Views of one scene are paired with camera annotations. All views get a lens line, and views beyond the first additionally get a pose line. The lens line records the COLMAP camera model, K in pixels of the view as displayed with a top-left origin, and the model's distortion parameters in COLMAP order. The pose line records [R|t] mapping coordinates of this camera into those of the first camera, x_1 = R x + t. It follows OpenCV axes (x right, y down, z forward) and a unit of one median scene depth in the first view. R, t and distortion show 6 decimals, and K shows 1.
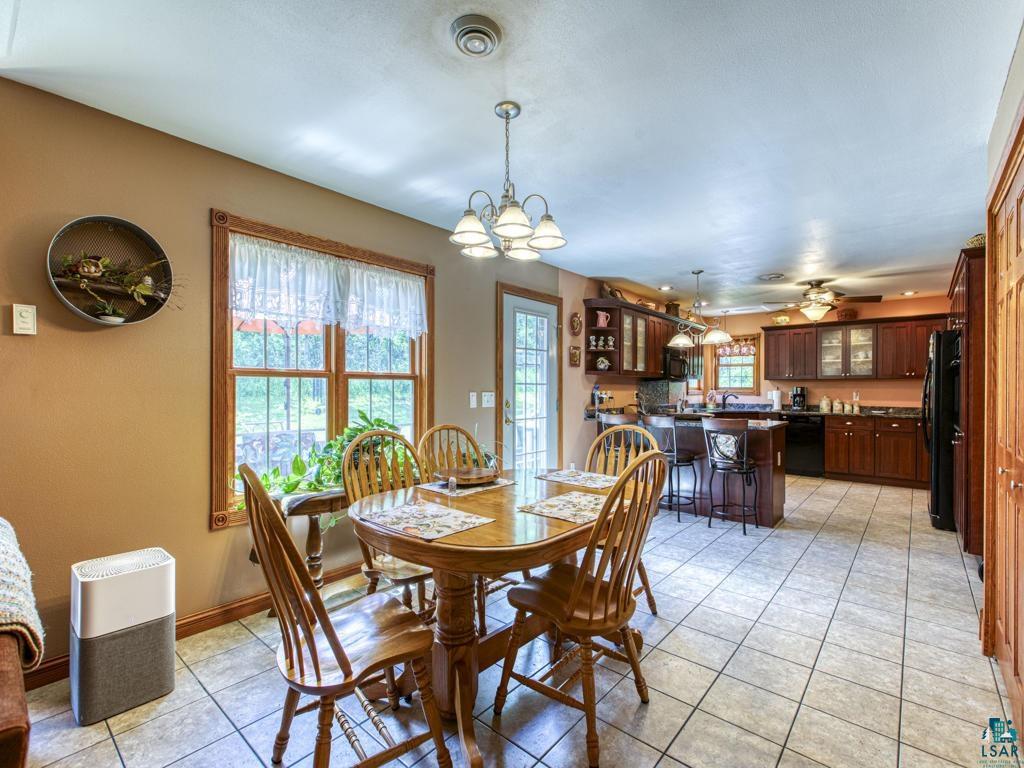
lens RADIAL K [[461.3, 0, 510.2], [0, 461.3, 390.2], [0, 0, 1]] dist [-0.000092, -0.000118]
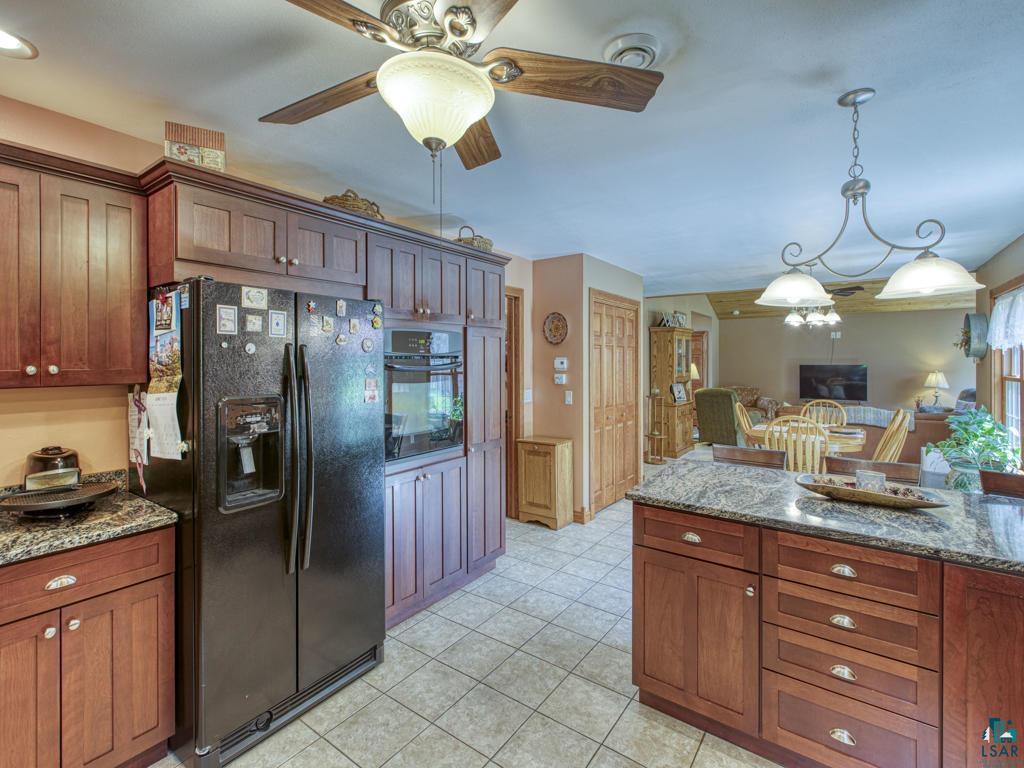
lens RADIAL K [[476.9, 0, 498.0], [0, 476.9, 359.3], [0, 0, 1]] dist [0.001915, -0.000377]
pose [[-0.997636, -0.005513, -0.068495, 0.560458], [-0.005695, 0.999981, 0.002463, -0.041279], [0.068480, 0.002847, -0.997648, 1.067200]]
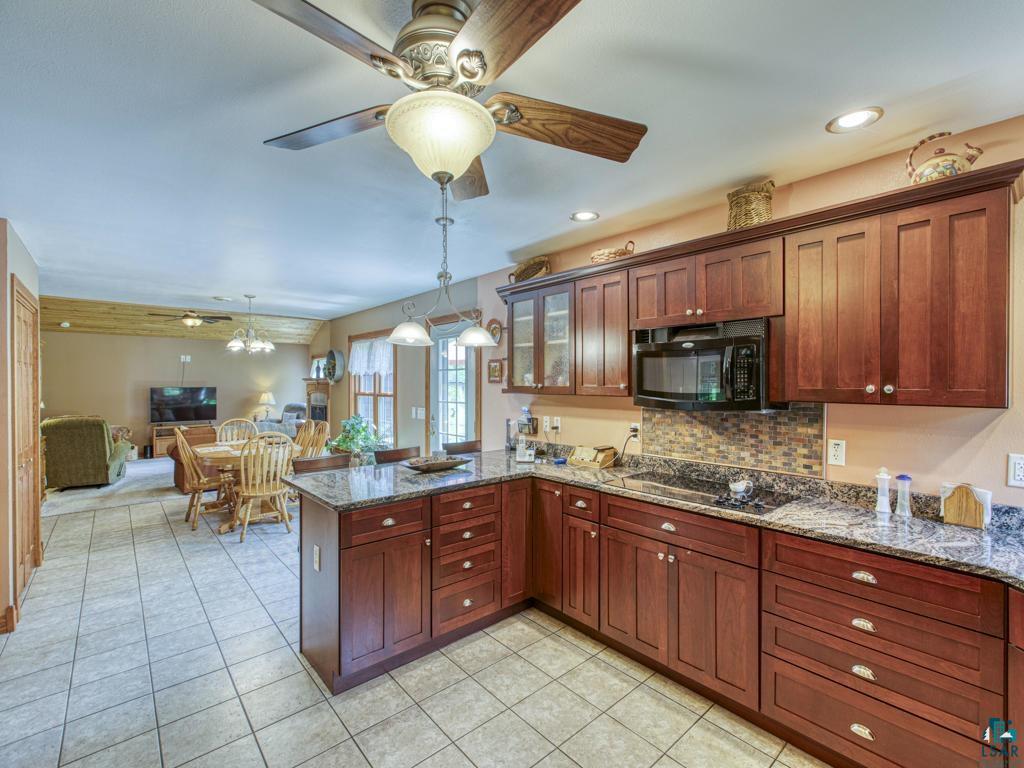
lens RADIAL K [[464.5, 0, 527.4], [0, 464.5, 384.9], [0, 0, 1]] dist [0.001466, -0.000037]
pose [[-0.120913, 0.001570, -0.992662, 0.774321], [-0.002064, 0.999996, 0.001833, -0.039488], [0.992661, 0.002270, -0.120909, 0.928587]]
